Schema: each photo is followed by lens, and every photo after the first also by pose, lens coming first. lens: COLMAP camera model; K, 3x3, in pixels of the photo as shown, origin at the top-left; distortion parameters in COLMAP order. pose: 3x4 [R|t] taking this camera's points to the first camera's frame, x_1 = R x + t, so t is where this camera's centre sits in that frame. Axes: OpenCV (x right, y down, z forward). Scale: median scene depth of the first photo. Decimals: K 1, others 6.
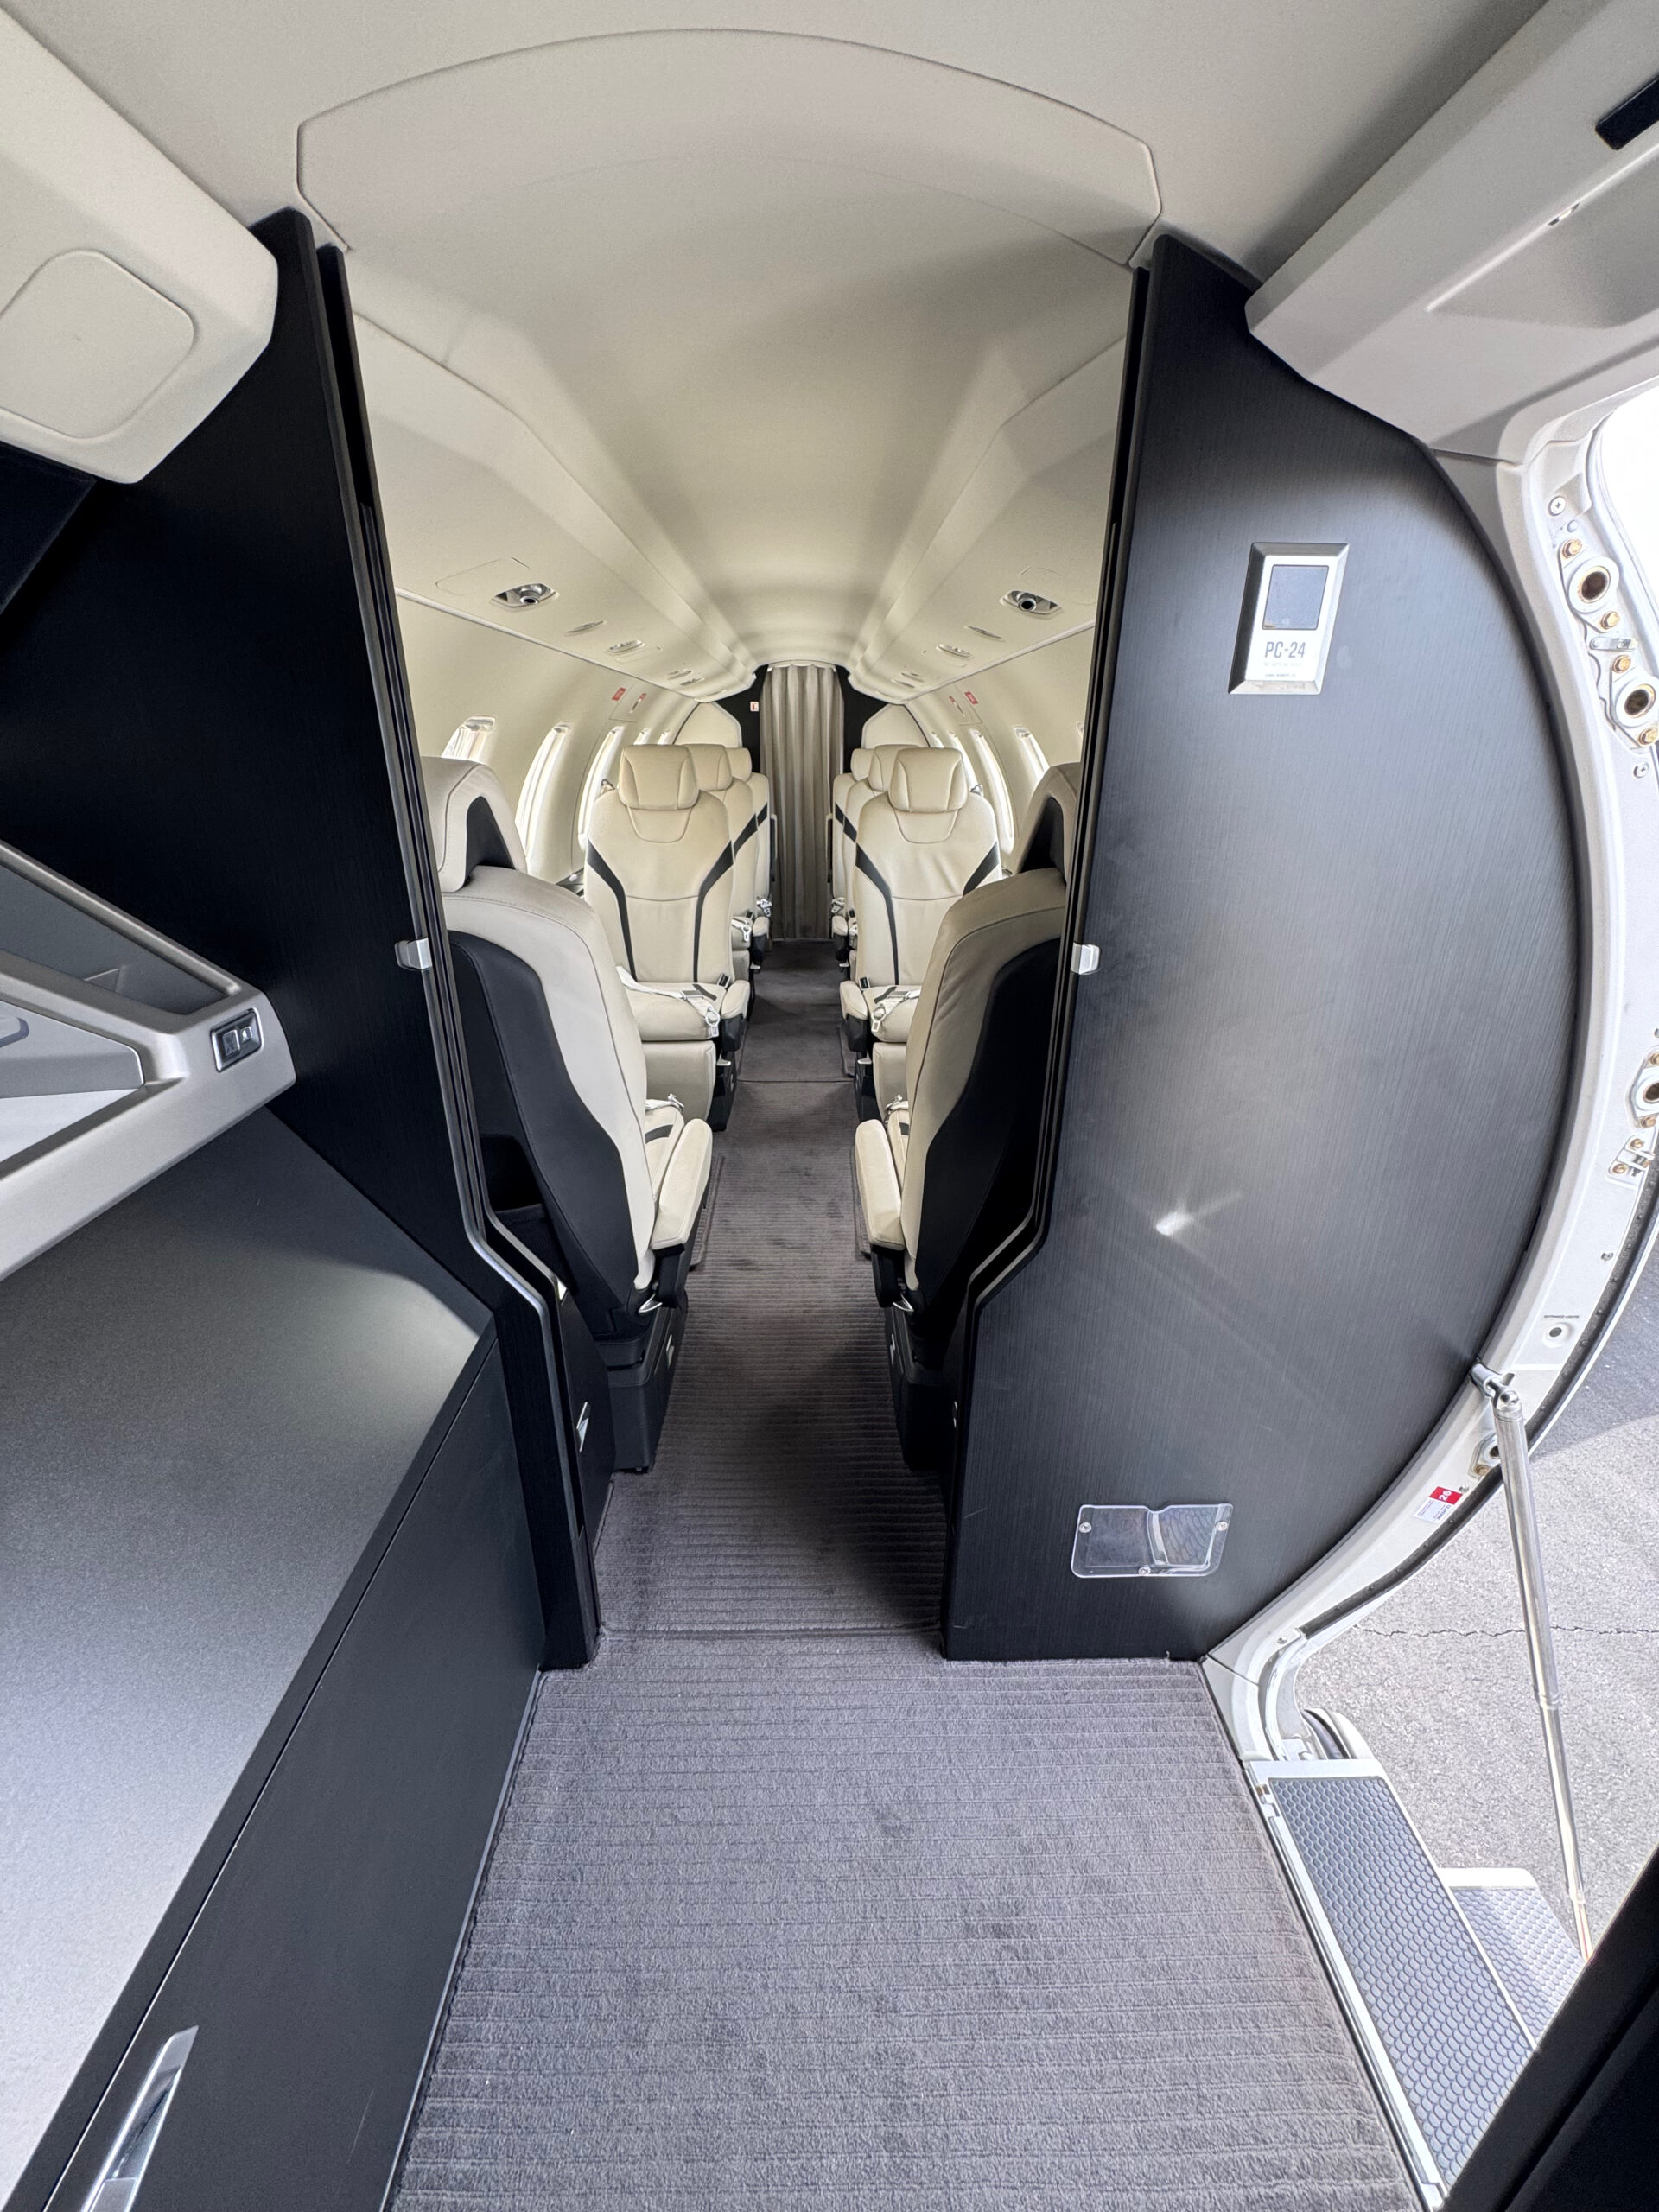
lens RADIAL K [[884.8, 0, 829.5], [0, 884.8, 1106.0], [0, 0, 1]] dist [-0.007000, 0.000036]
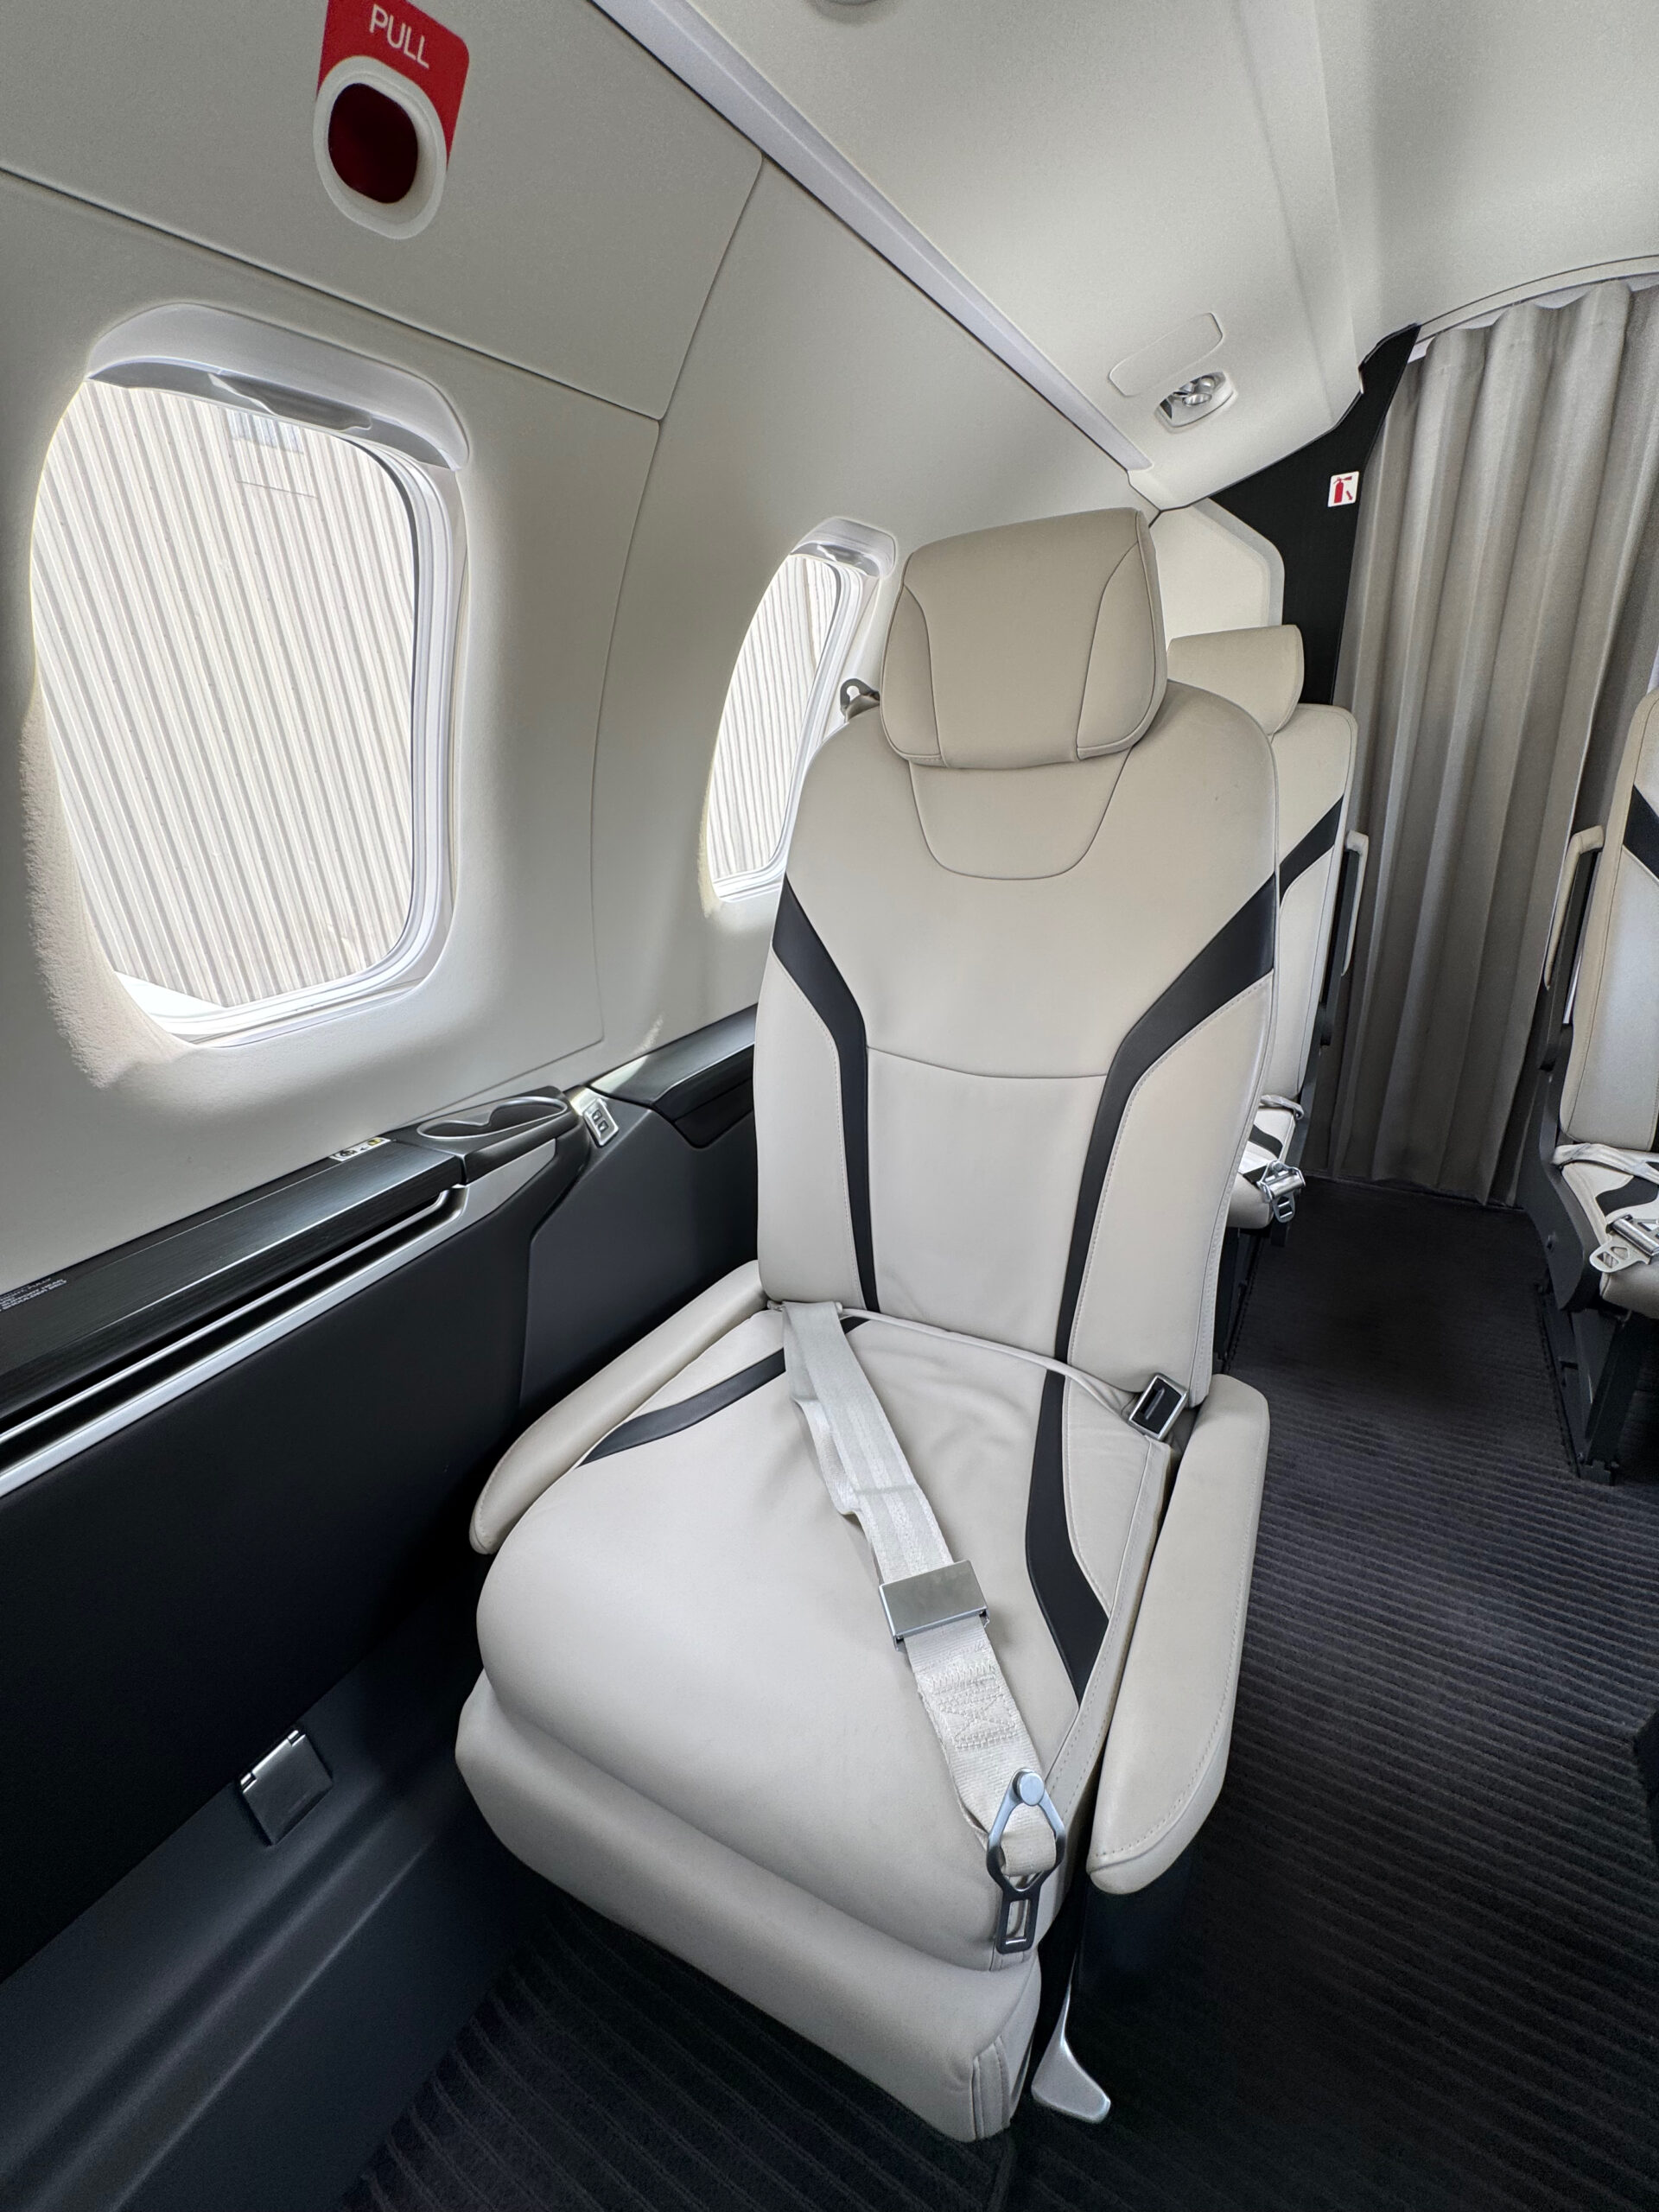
lens RADIAL K [[890.4, 0, 833.2], [0, 890.4, 1110.9], [0, 0, 1]] dist [-0.003286, 0.000242]
pose [[0.852816, 0.136187, -0.504142, -0.067715], [-0.130953, 0.990321, 0.045999, -0.303035], [0.505527, 0.026790, 0.862395, 0.865170]]
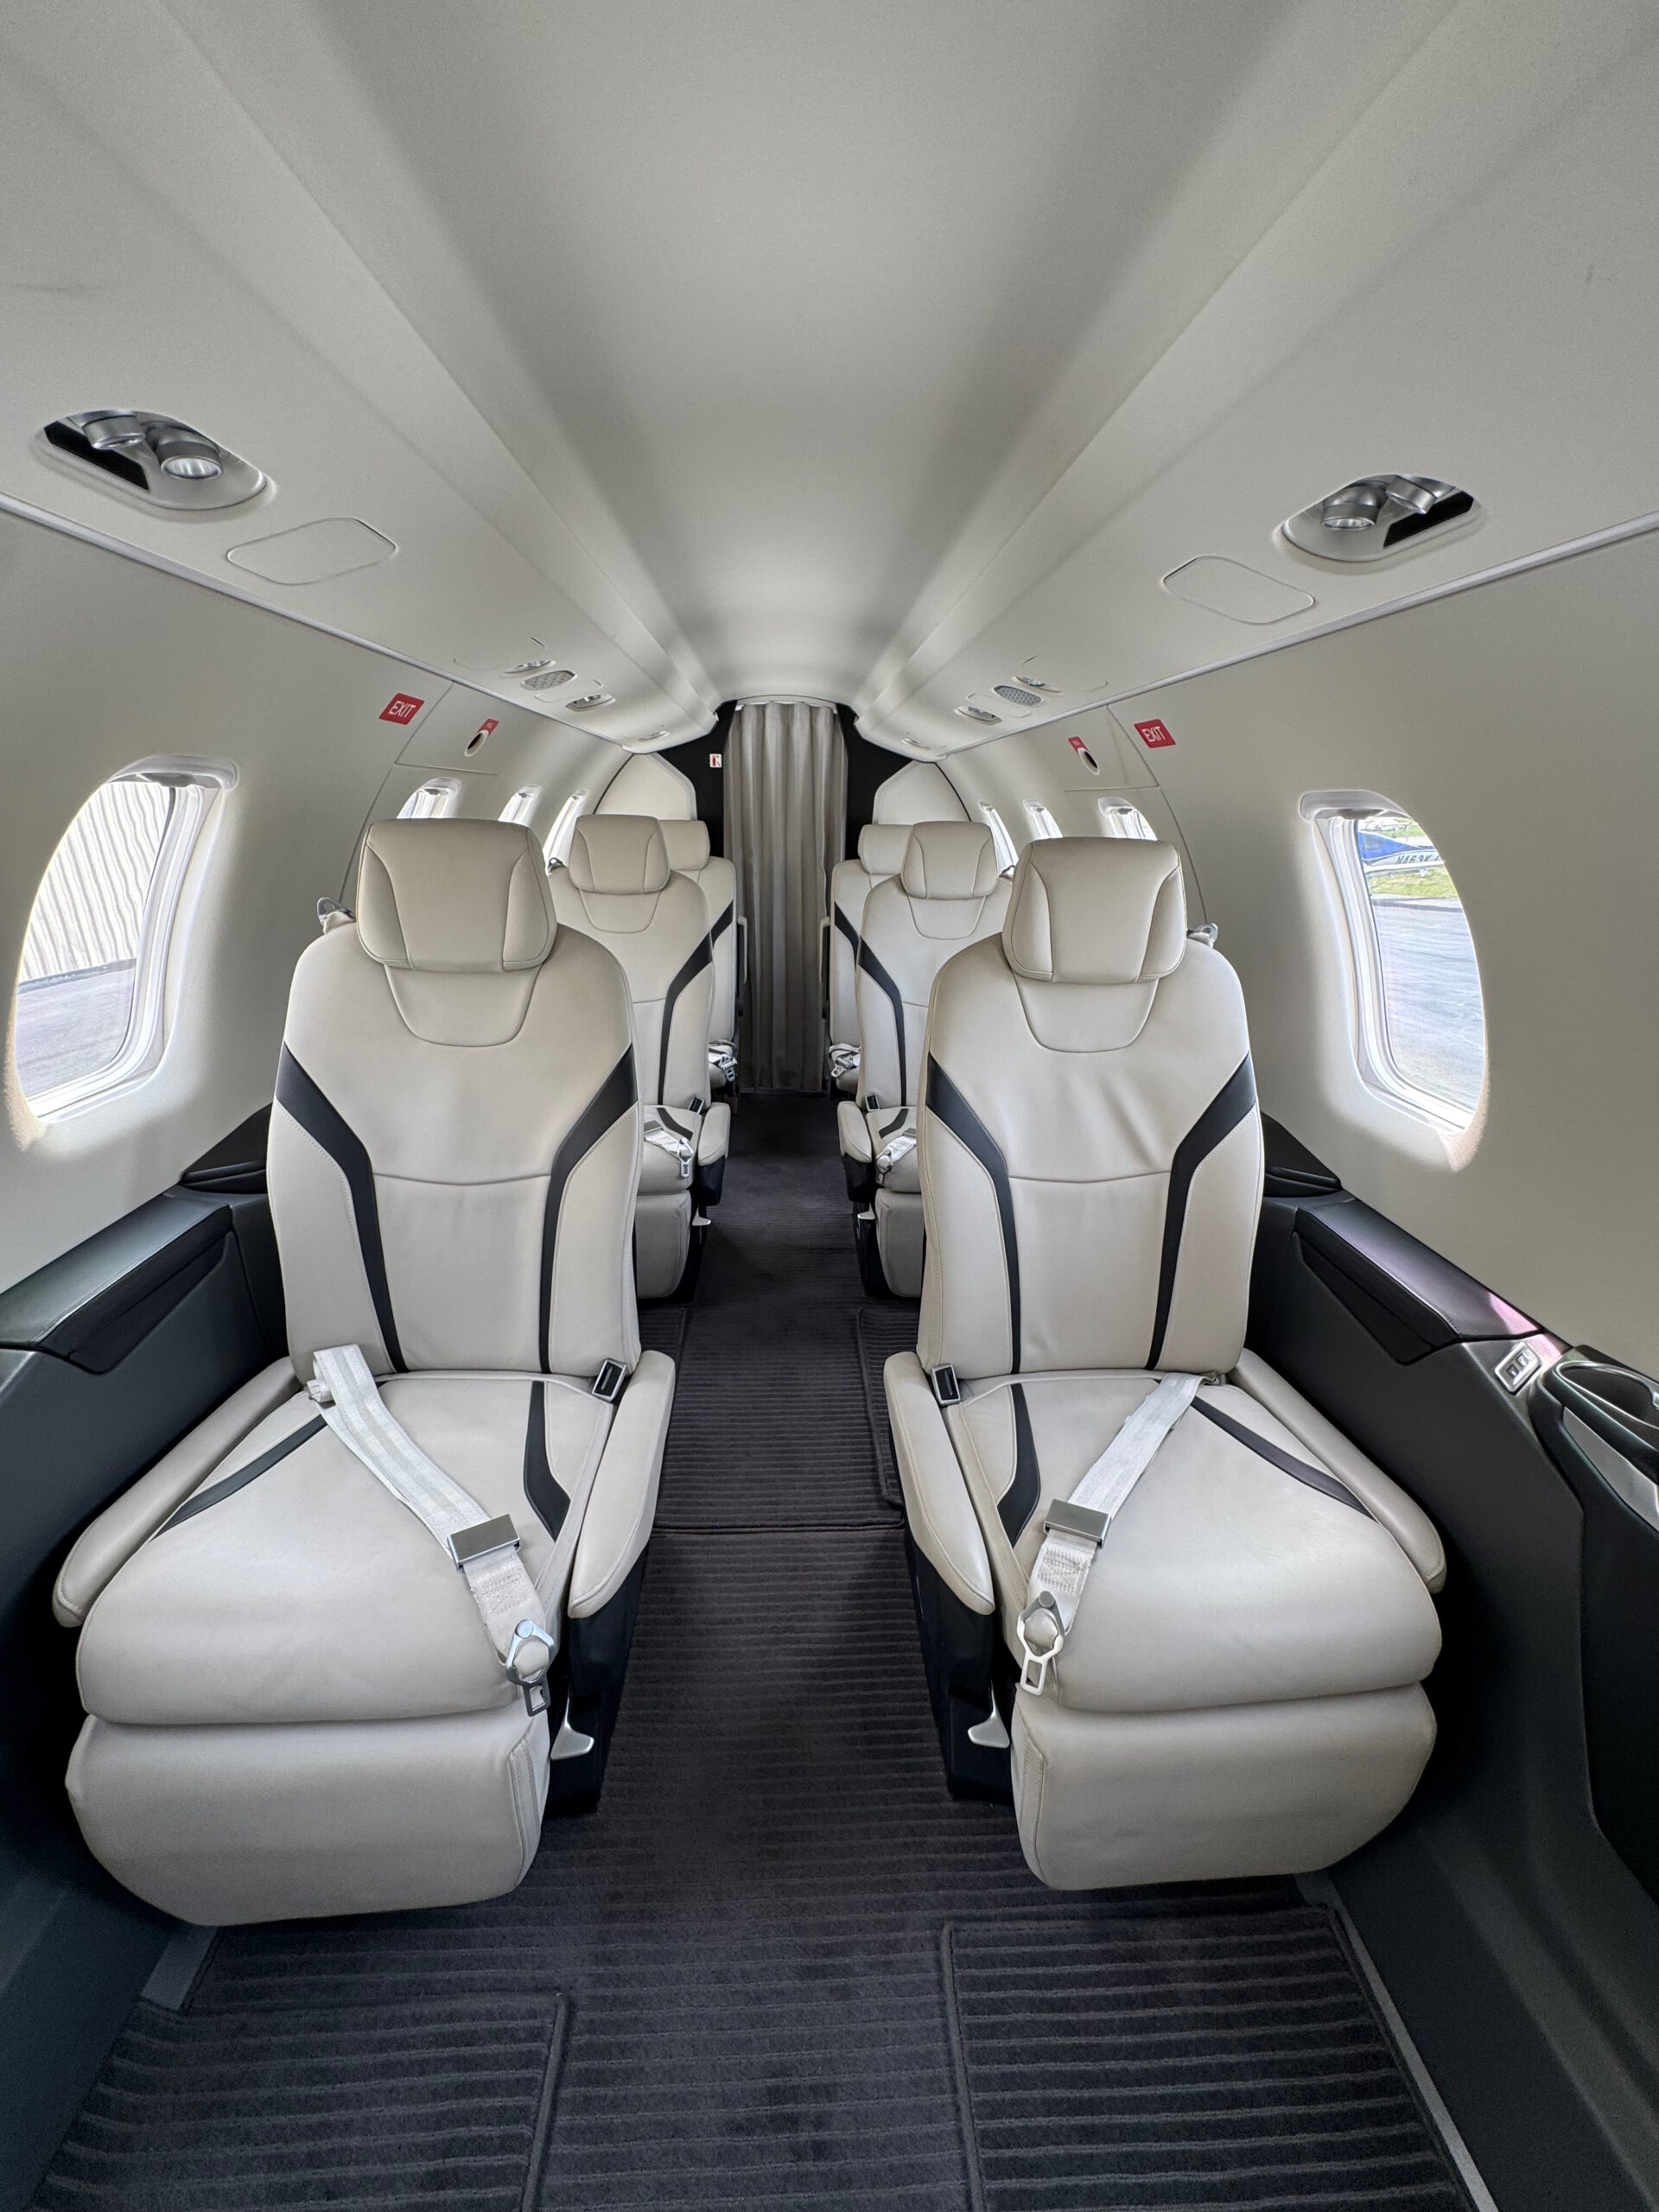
lens RADIAL K [[884.8, 0, 829.5], [0, 884.8, 1106.0], [0, 0, 1]] dist [-0.007000, 0.000036]
pose [[0.999432, 0.006680, 0.033040, -0.024513], [-0.004415, 0.997665, -0.068153, -0.191272], [-0.033418, 0.067968, 0.997128, 0.456324]]
